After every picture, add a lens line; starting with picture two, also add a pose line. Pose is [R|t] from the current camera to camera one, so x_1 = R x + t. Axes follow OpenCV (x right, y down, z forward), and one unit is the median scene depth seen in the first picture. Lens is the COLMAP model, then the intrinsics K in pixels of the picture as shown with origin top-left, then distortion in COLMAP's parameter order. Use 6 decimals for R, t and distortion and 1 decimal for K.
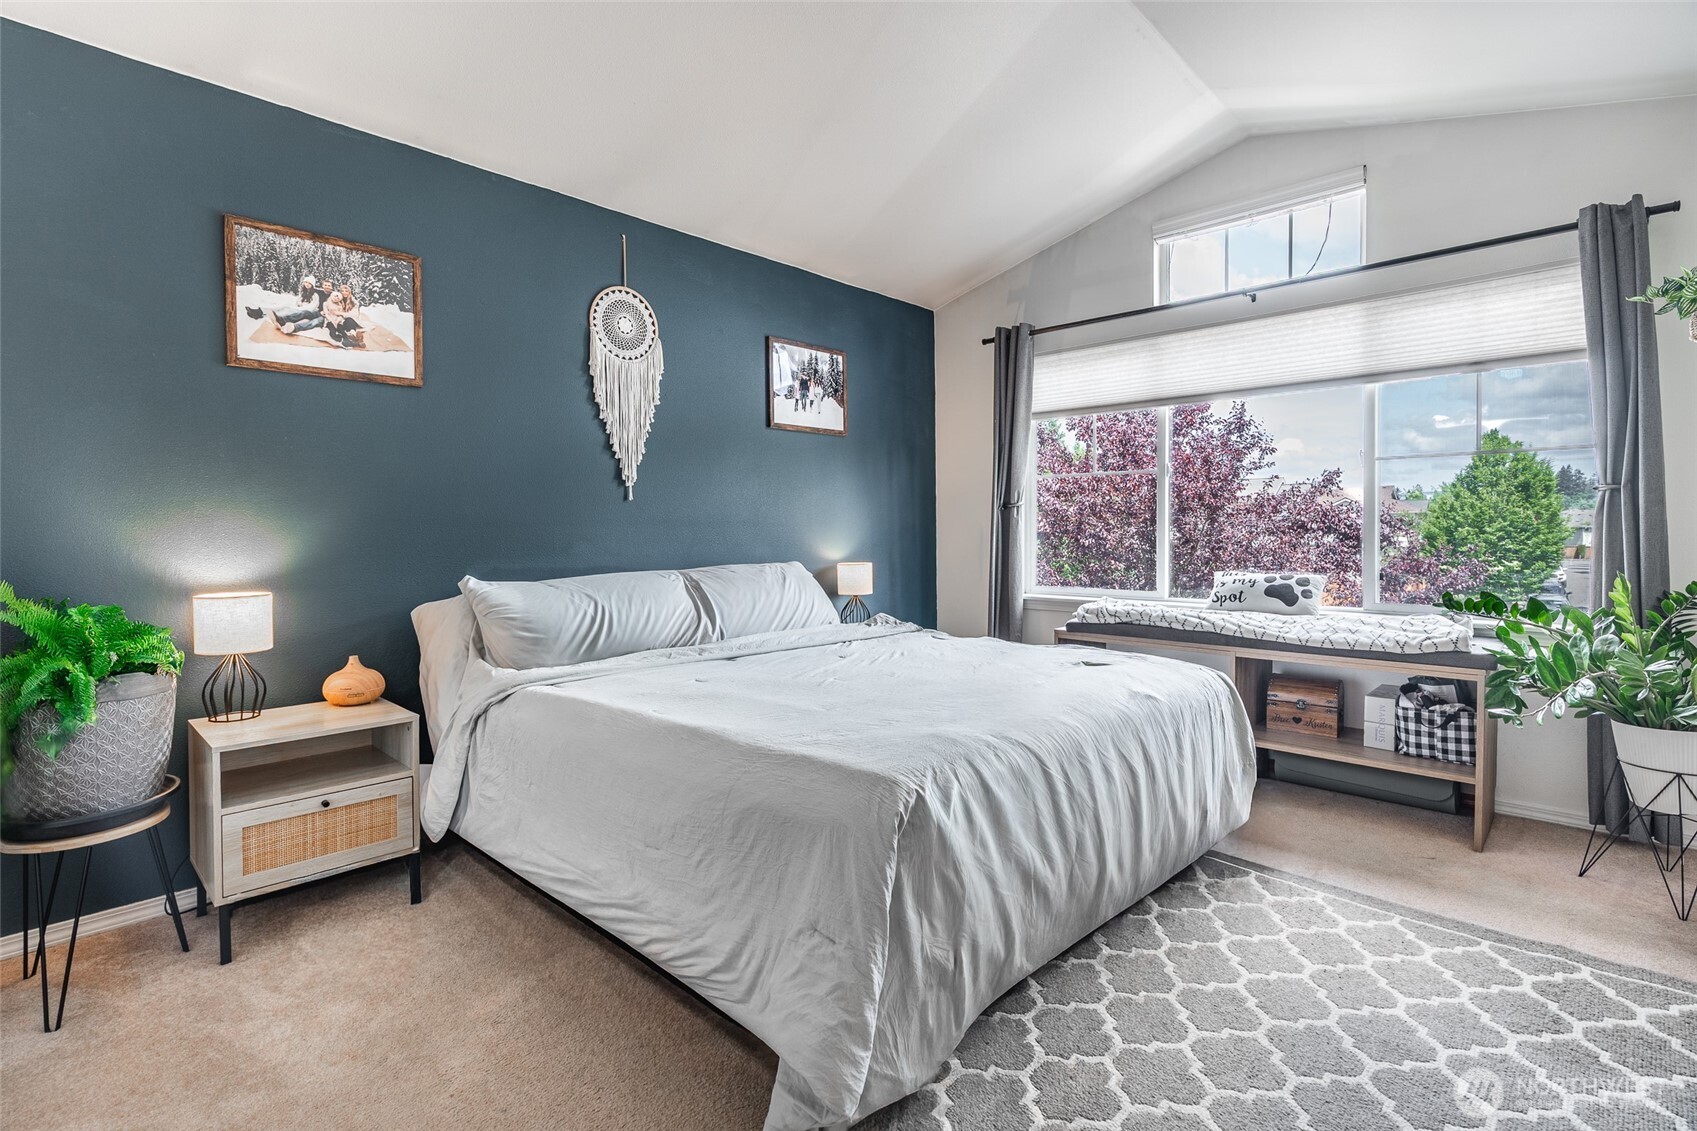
lens RADIAL K [[798.9, 0, 846.7], [0, 798.9, 551.9], [0, 0, 1]] dist [-0.002112, 0.000024]
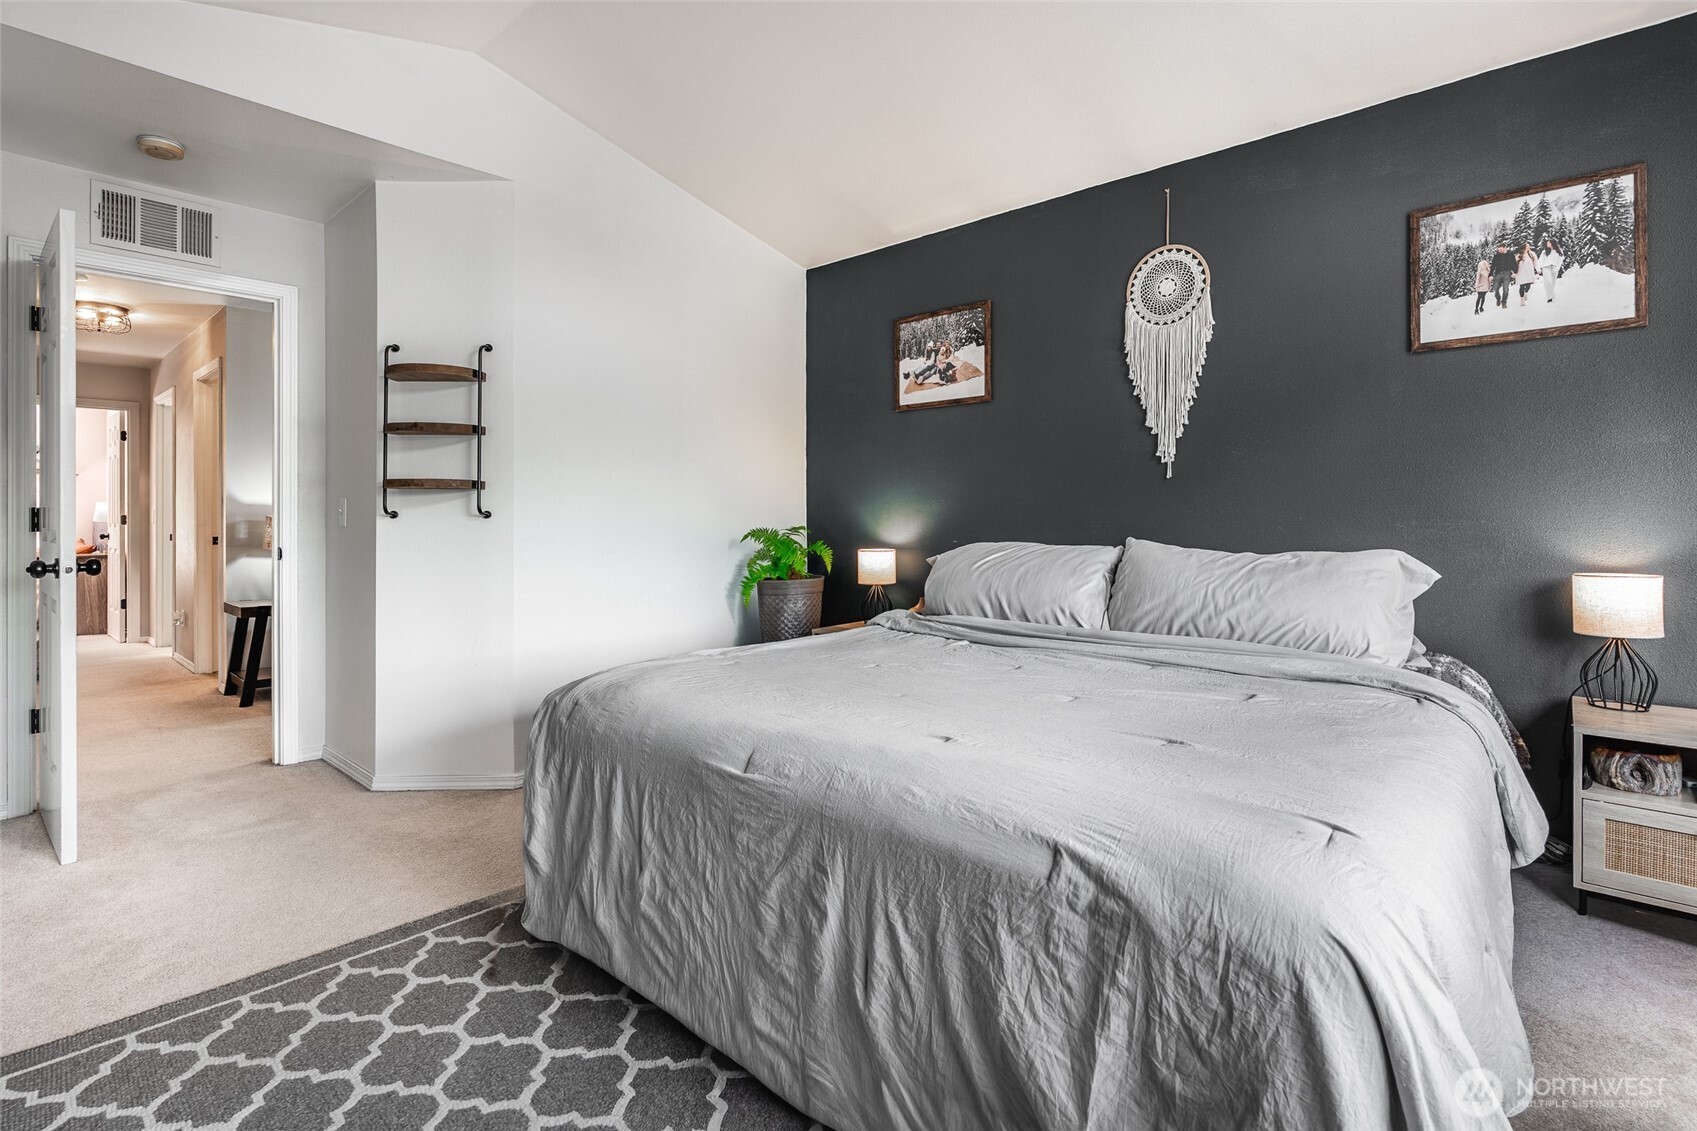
lens RADIAL K [[798.9, 0, 869.7], [0, 798.9, 509.1], [0, 0, 1]] dist [-0.002112, 0.000024]
pose [[0.045324, 0.004262, -0.998963, 0.697068], [-0.019682, 0.999801, 0.003372, -0.028647], [0.998778, 0.019509, 0.045399, 0.696718]]
